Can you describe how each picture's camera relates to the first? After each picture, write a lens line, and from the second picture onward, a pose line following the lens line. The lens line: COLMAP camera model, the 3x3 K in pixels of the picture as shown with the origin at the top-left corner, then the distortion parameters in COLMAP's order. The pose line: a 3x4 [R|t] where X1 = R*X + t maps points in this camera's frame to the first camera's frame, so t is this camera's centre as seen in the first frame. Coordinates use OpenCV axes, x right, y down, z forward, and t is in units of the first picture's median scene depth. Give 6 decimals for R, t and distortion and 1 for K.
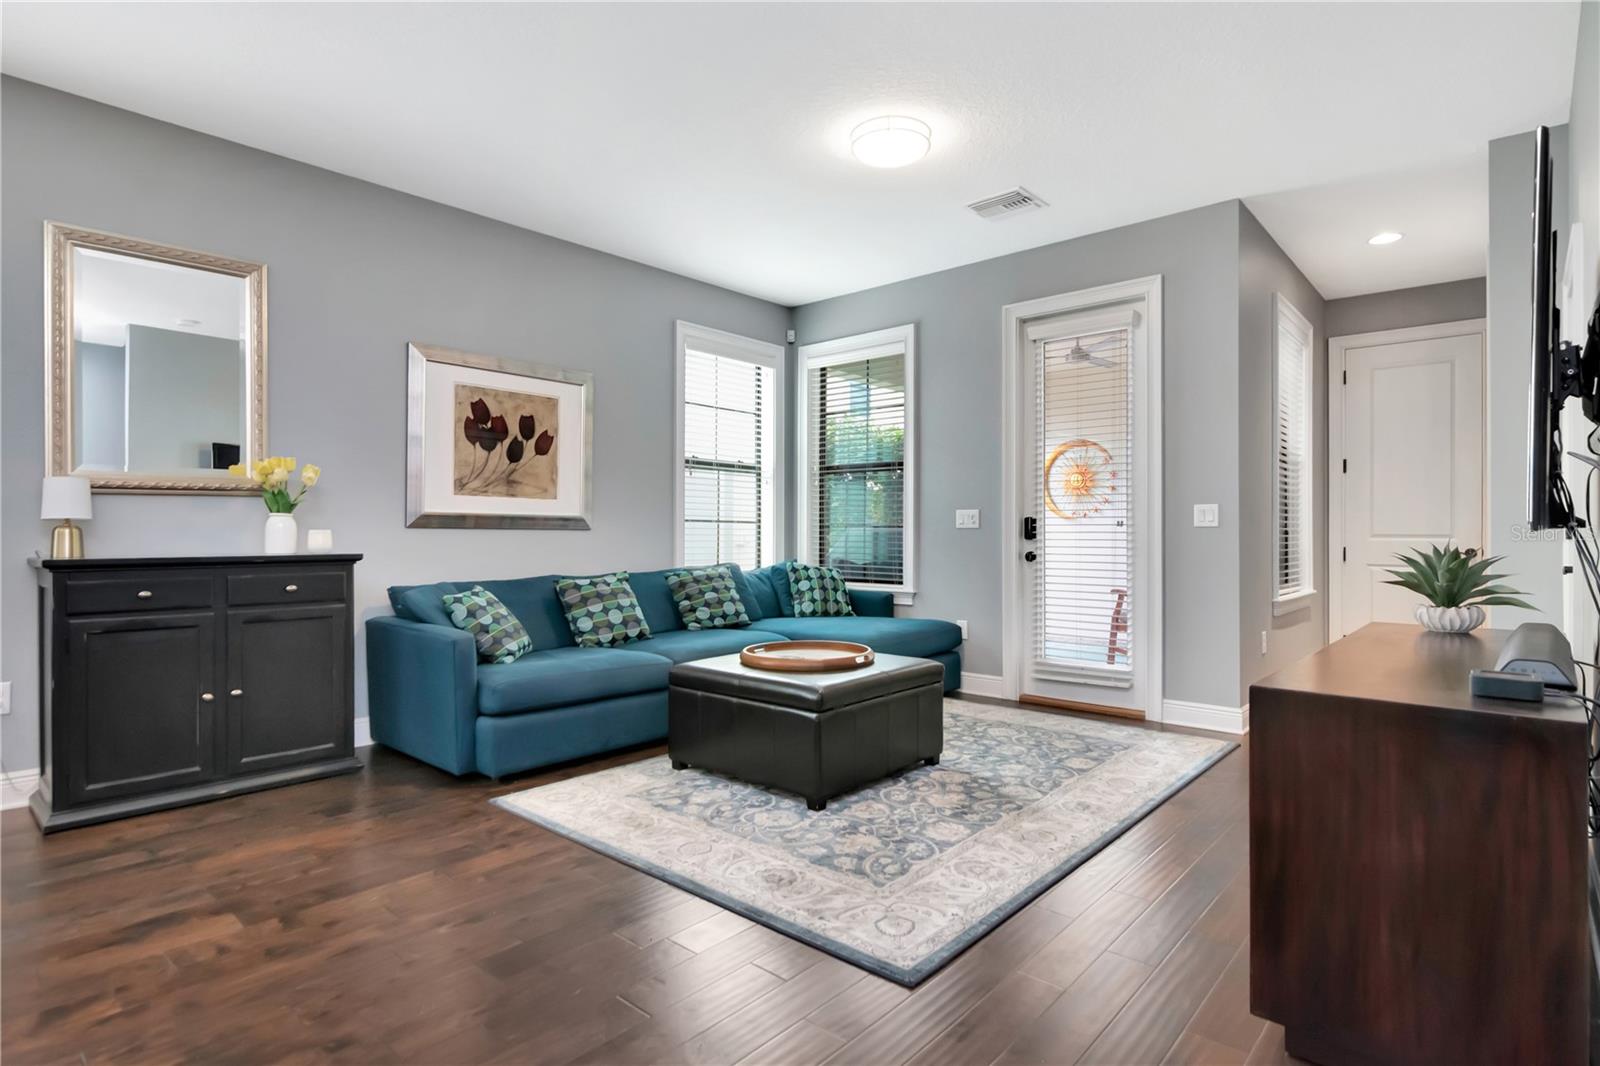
lens RADIAL K [[815.6, 0, 809.9], [0, 815.6, 532.4], [0, 0, 1]] dist [-0.003732, -0.000709]
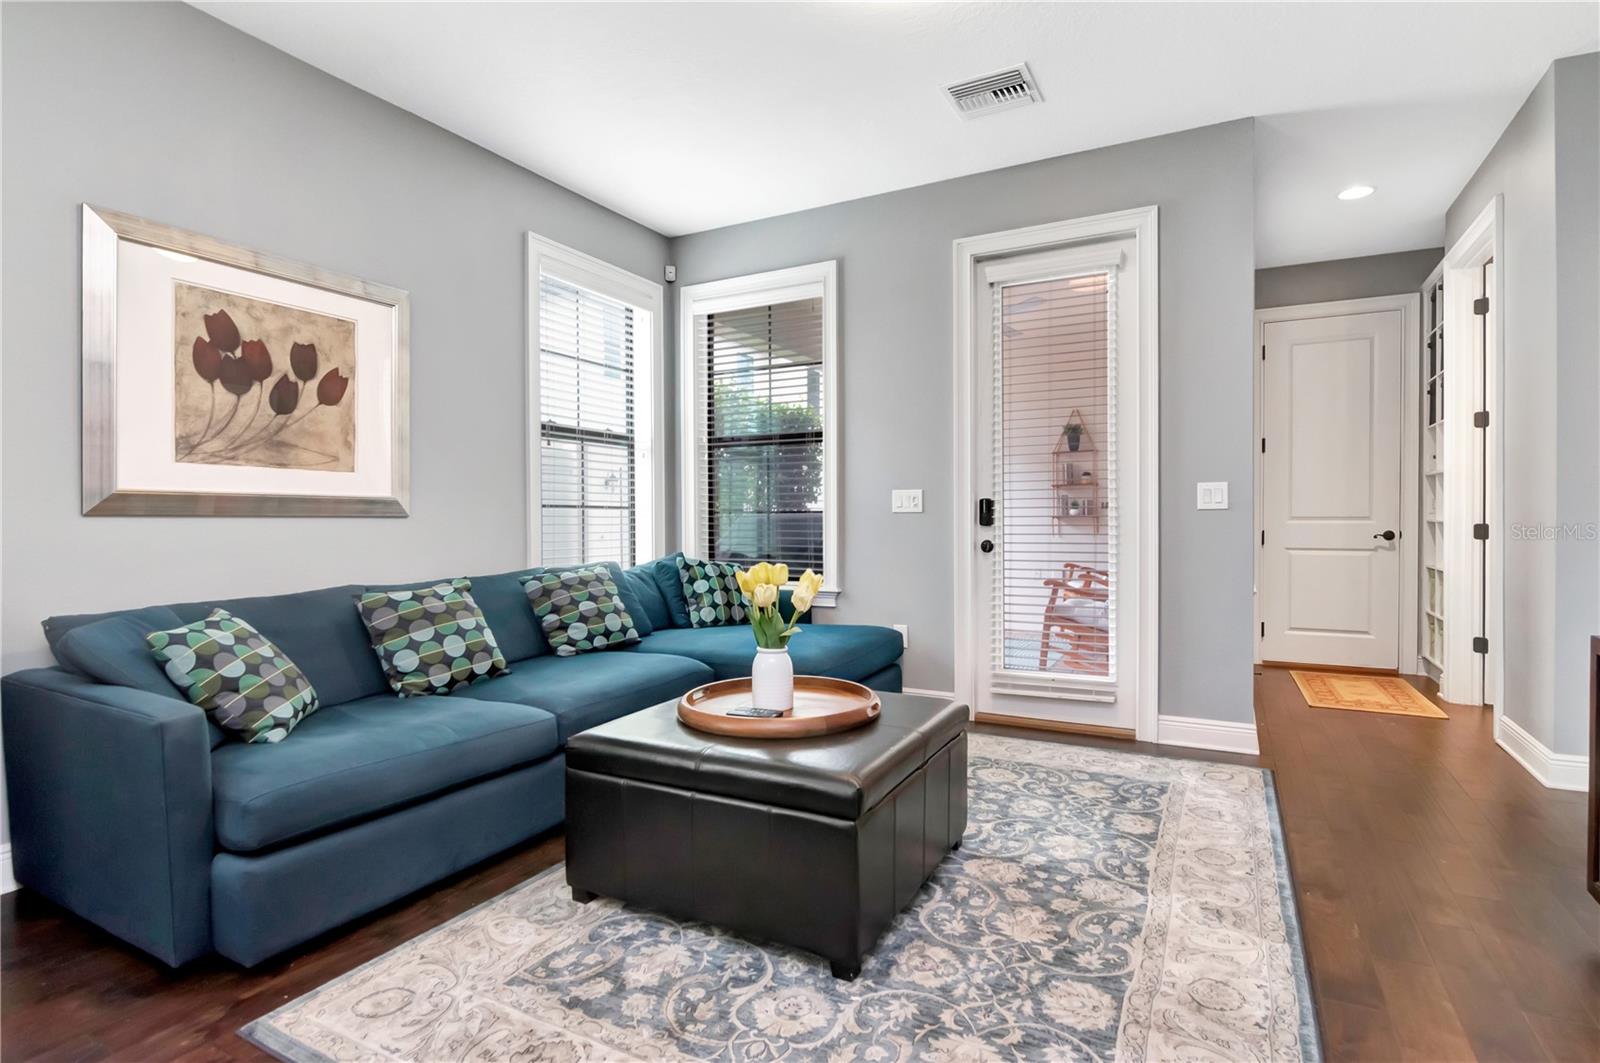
lens RADIAL K [[791.5, 0, 808.5], [0, 791.5, 530.9], [0, 0, 1]] dist [-0.014652, -0.002002]
pose [[0.972974, -0.009874, 0.230705, -0.097774], [0.006029, 0.999831, 0.017364, -0.001186], [-0.230837, -0.015504, 0.972869, 0.284346]]
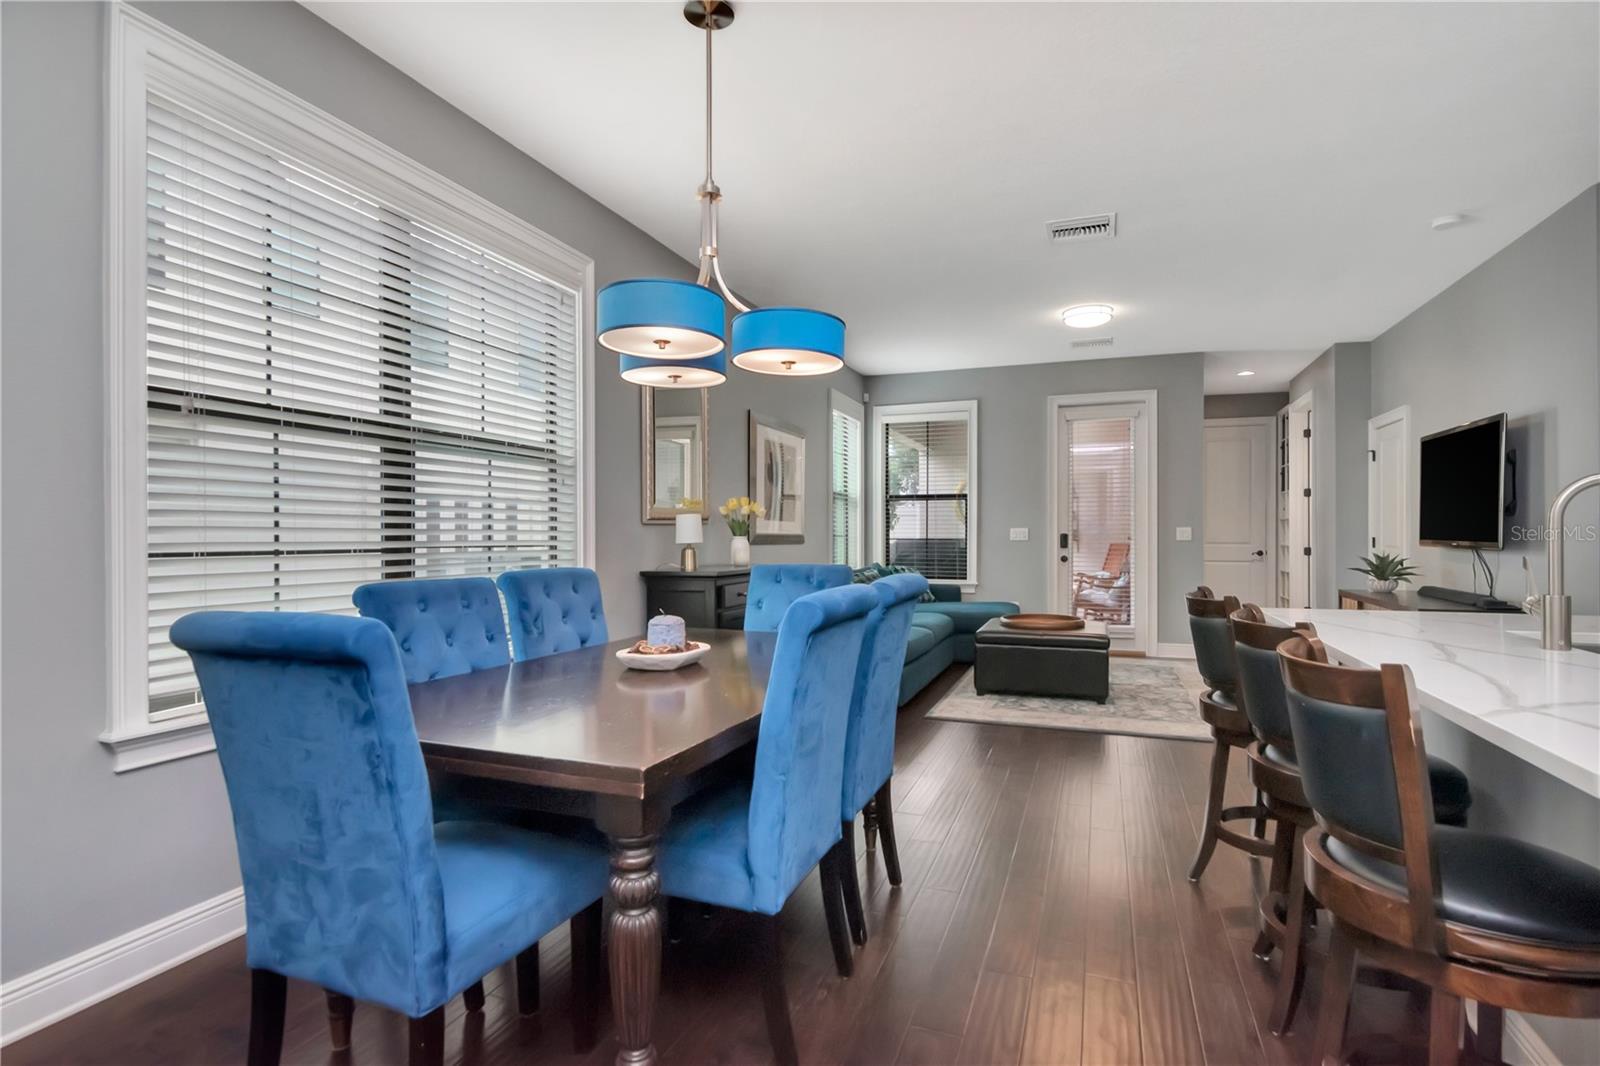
lens RADIAL K [[779.9, 0, 799.8], [0, 779.9, 540.9], [0, 0, 1]] dist [-0.001305, -0.009120]
pose [[0.938183, -0.005728, 0.346092, -0.775429], [0.002777, 0.999955, 0.009020, -0.021171], [-0.346128, -0.007501, 0.938157, -0.236802]]
